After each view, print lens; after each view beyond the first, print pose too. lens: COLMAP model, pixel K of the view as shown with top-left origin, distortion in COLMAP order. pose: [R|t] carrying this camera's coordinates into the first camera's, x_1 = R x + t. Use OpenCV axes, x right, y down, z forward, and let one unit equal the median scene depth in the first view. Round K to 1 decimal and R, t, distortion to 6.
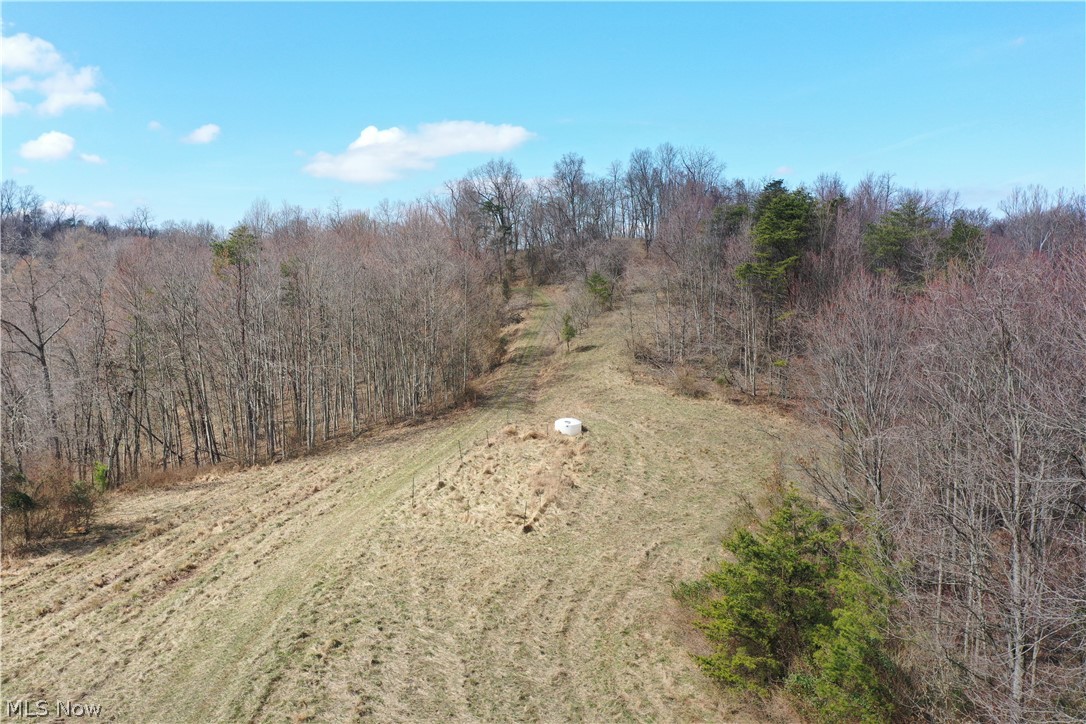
lens RADIAL K [[856.2, 0, 543.0], [0, 856.2, 362.0], [0, 0, 1]] dist [-0.000957, 0.005640]
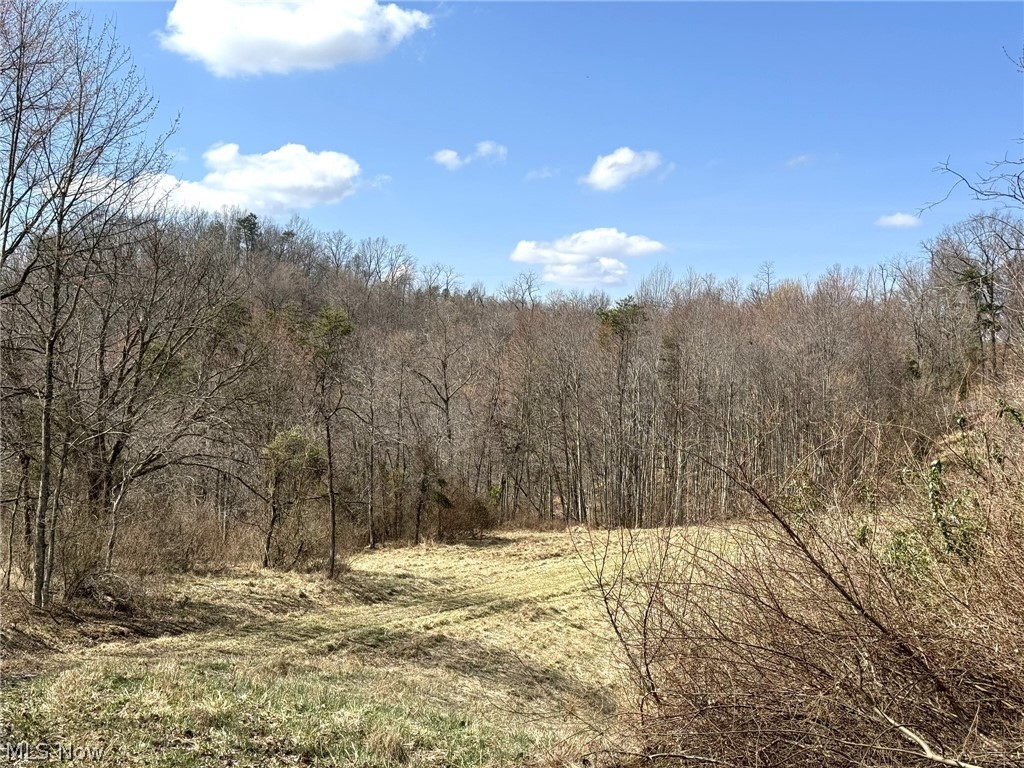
lens RADIAL K [[1430.3, 0, 512.0], [0, 1430.3, 384.0], [0, 0, 1]] dist [0.021214, 0.005216]
pose [[0.906300, 0.042312, -0.420511, 0.194780], [-0.084845, 0.992935, -0.082951, 0.078308], [0.414030, 0.110857, 0.903488, -0.464933]]
